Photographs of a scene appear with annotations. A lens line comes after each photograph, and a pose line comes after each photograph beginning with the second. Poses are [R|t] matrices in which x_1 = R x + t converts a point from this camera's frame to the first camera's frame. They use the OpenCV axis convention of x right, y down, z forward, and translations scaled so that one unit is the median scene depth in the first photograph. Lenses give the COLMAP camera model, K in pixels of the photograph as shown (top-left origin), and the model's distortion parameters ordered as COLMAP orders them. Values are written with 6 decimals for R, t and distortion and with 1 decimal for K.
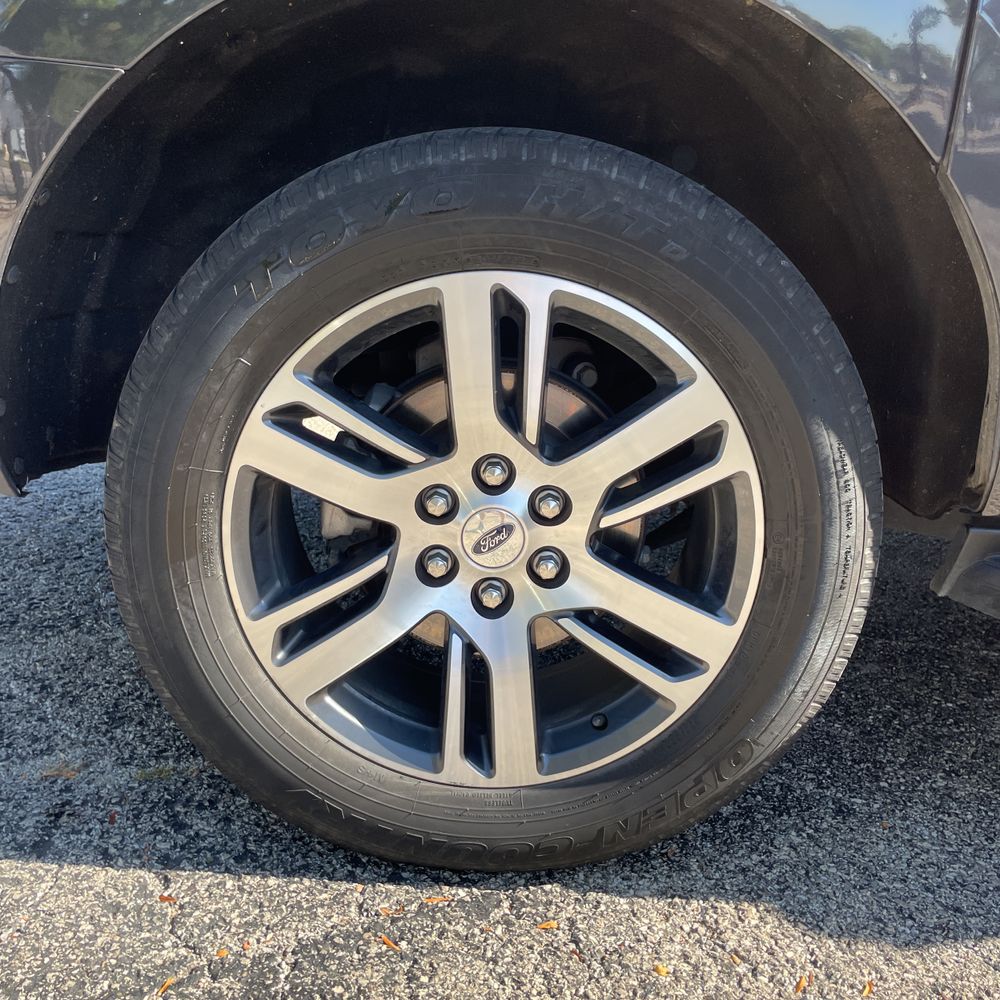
lens RADIAL K [[1029.5, 0, 484.9], [0, 1029.5, 485.9], [0, 0, 1]] dist [0.038104, 0.000000]
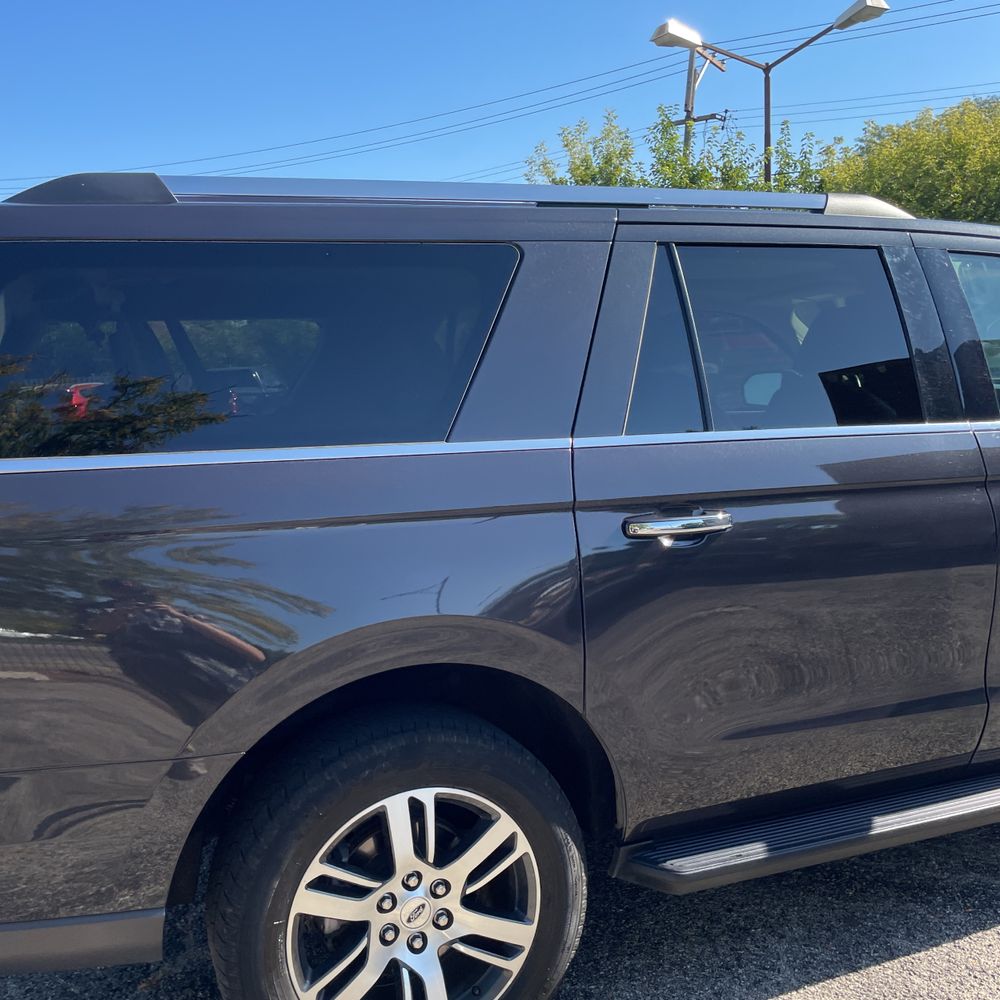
lens RADIAL K [[1029.5, 0, 494.1], [0, 1029.5, 505.1], [0, 0, 1]] dist [0.038104, 0.000000]
pose [[0.920179, -0.126791, 0.370398, -0.504229], [0.181913, 0.976239, -0.117751, -0.464678], [-0.346667, 0.175732, 0.921380, -1.064548]]
